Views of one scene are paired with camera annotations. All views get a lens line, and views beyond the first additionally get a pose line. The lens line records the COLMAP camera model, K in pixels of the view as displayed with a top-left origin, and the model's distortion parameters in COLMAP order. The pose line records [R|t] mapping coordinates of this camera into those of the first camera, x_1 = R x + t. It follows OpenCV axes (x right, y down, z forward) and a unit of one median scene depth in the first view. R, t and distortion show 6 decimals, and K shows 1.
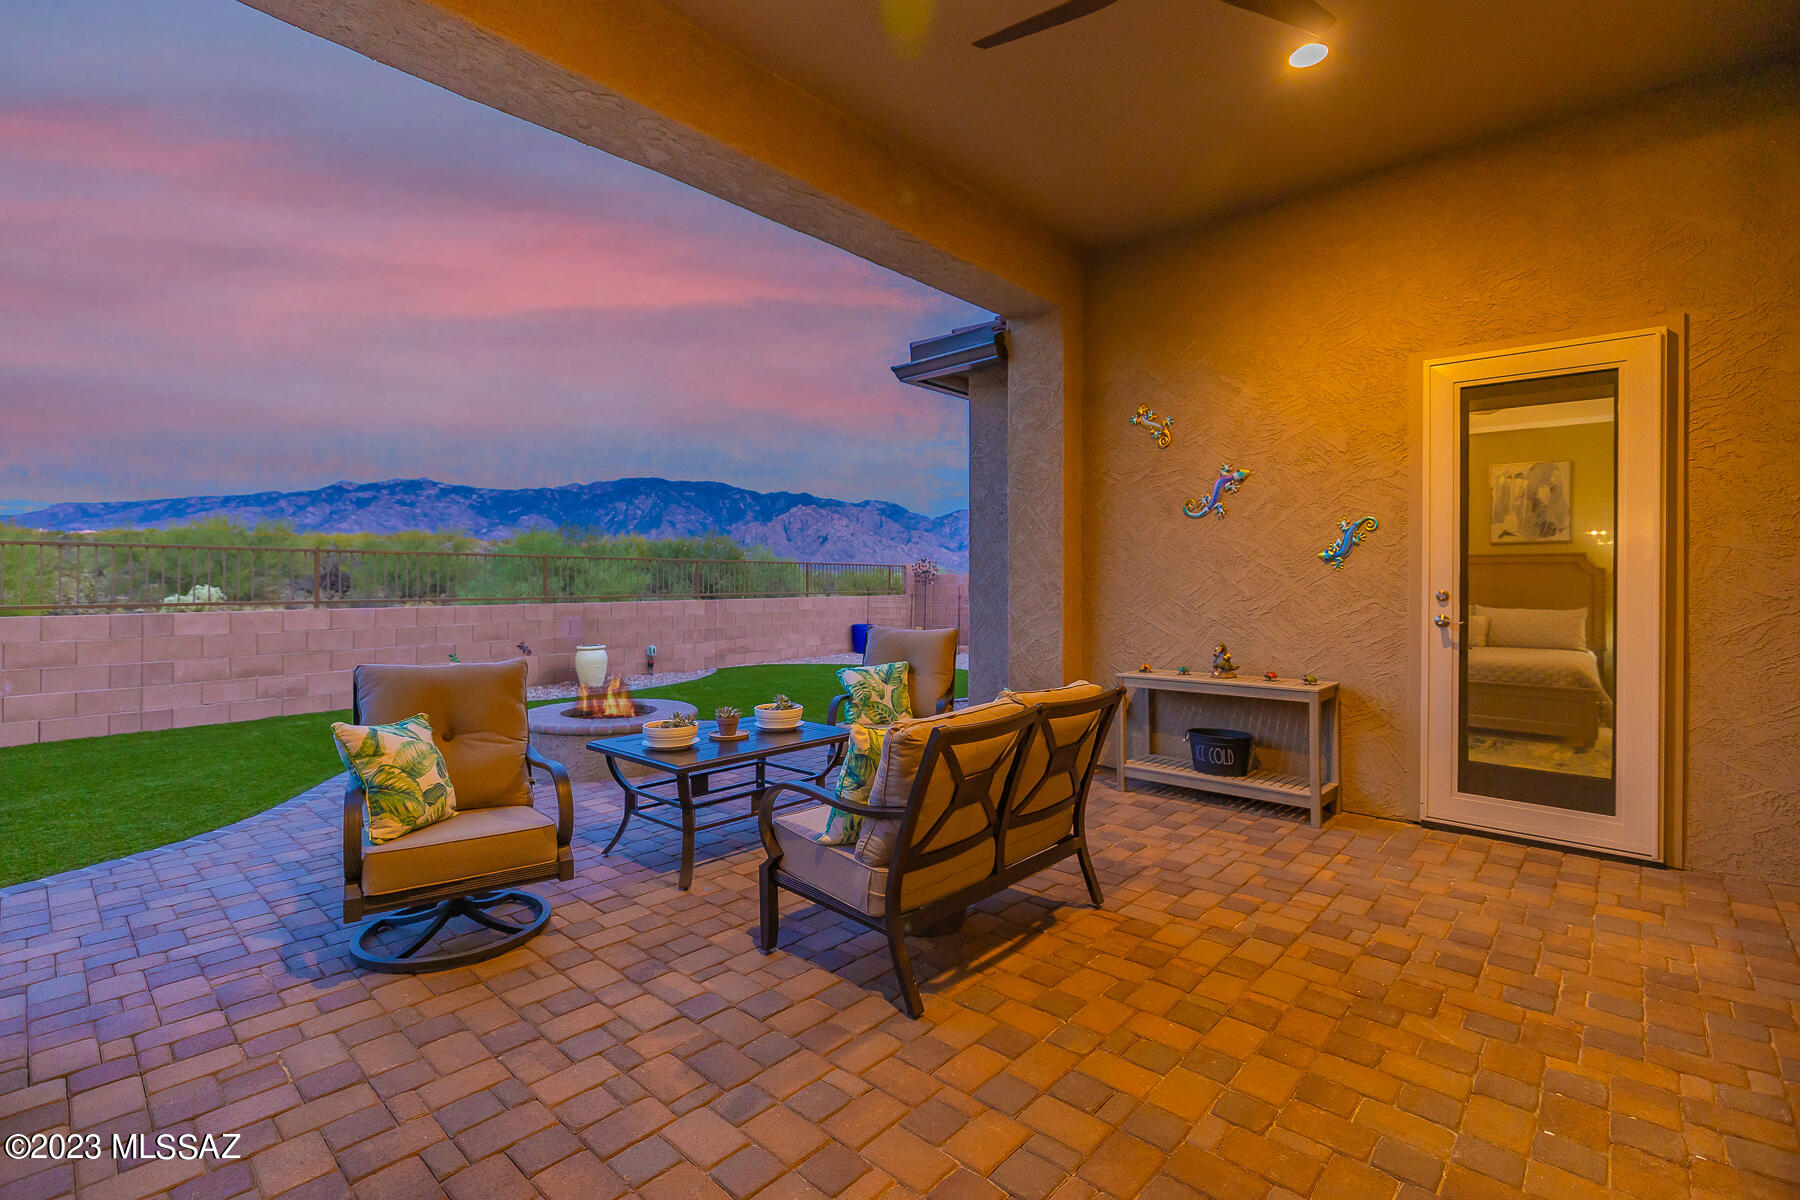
lens RADIAL K [[783.1, 0, 922.4], [0, 783.1, 570.5], [0, 0, 1]] dist [0.002868, -0.002009]
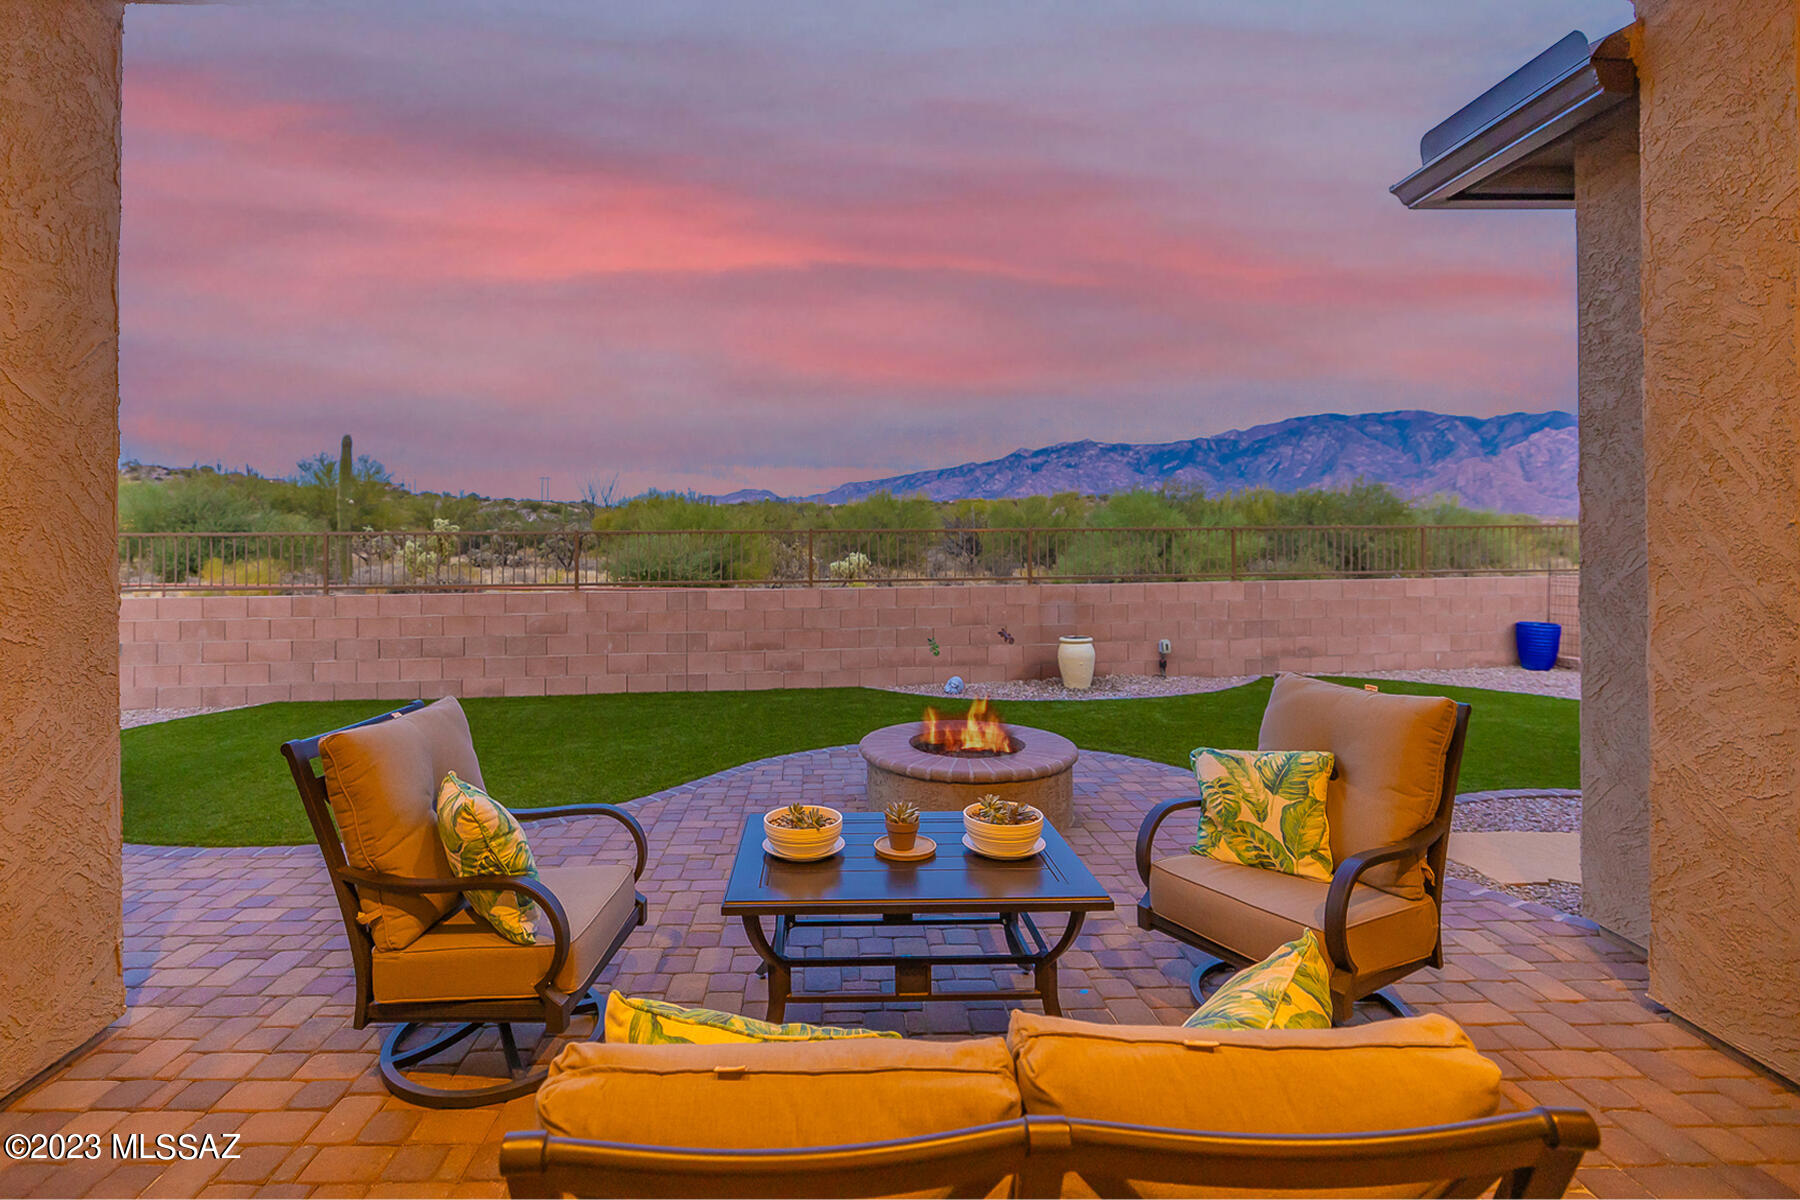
lens RADIAL K [[878.1, 0, 849.4], [0, 878.1, 533.4], [0, 0, 1]] dist [-0.014265, 0.000958]
pose [[0.669613, -0.013719, -0.742584, 0.158755], [0.019278, 0.999814, -0.001087, -0.026047], [0.742460, -0.013587, 0.669753, 0.319241]]
